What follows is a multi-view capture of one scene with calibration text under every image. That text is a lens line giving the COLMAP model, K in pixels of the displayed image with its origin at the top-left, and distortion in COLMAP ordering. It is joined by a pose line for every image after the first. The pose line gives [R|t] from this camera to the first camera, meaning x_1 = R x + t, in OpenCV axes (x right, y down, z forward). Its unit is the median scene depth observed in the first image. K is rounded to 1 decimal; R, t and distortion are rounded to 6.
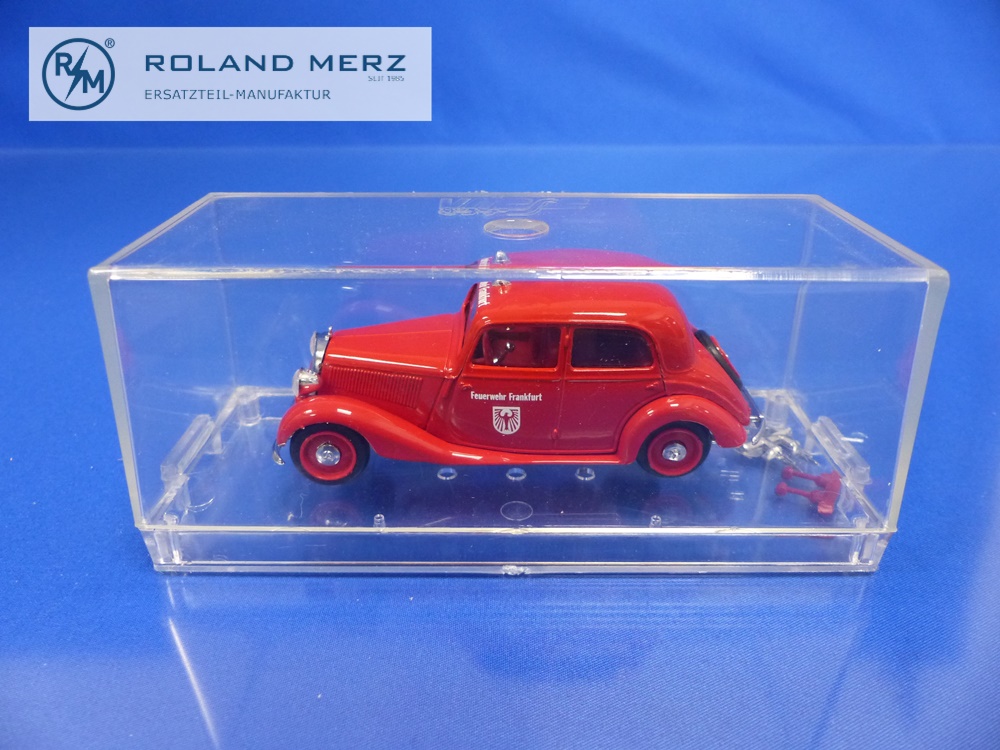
lens RADIAL K [[646.9, 0, 500.0], [0, 646.9, 375.0], [0, 0, 1]] dist [-0.006340, -0.001627]
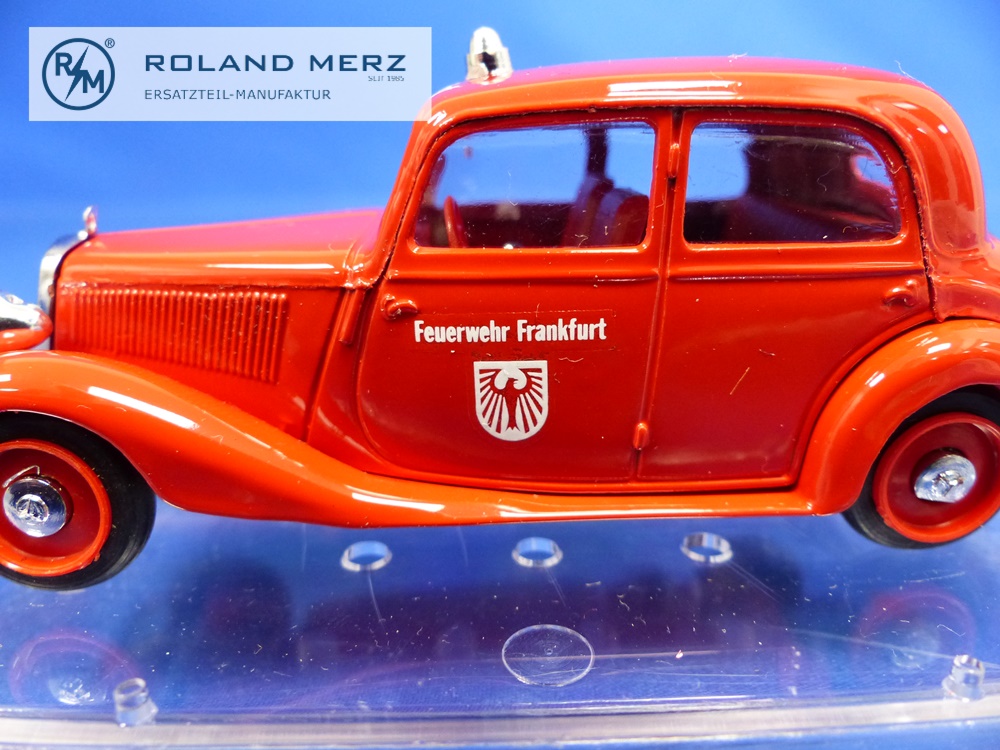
lens RADIAL K [[646.9, 0, 500.0], [0, 646.9, 375.0], [0, 0, 1]] dist [-0.006340, -0.001627]
pose [[0.999548, -0.024491, 0.017423, -0.002773], [0.026817, 0.988472, -0.149010, 0.111168], [-0.013573, 0.149410, 0.988682, 0.628507]]
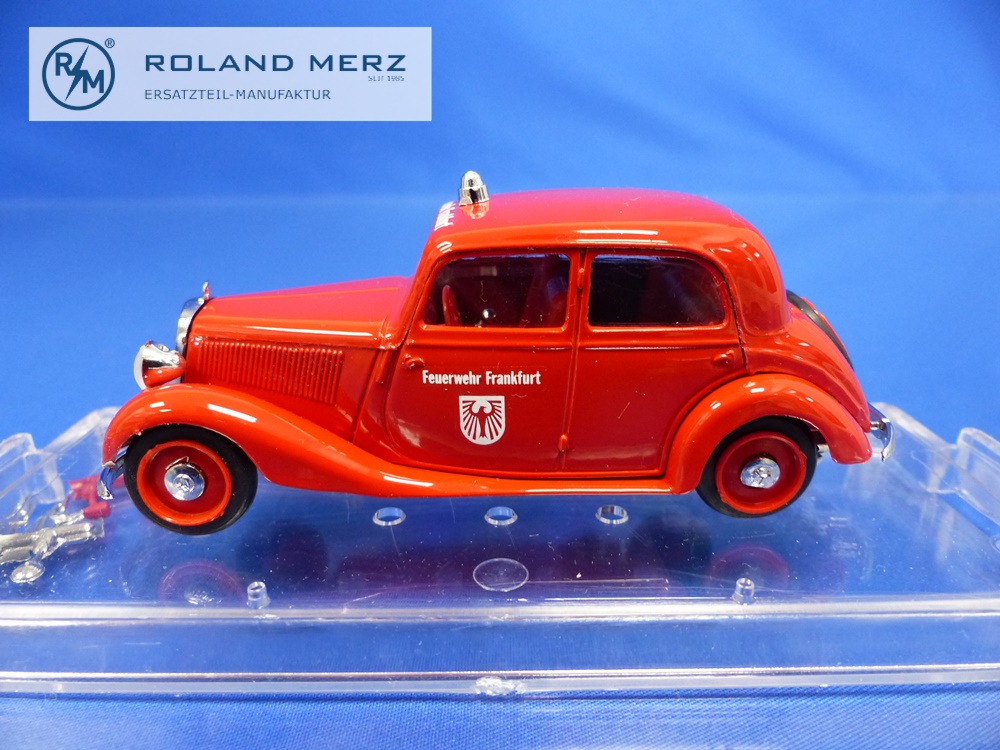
lens RADIAL K [[608.1, 0, 500.0], [0, 608.1, 375.0], [0, 0, 1]] dist [0.007765, 0.000275]
pose [[0.999879, -0.009694, 0.012158, 0.019932], [0.011179, 0.991616, -0.128733, 0.101666], [-0.010808, 0.128853, 0.991605, 0.434272]]
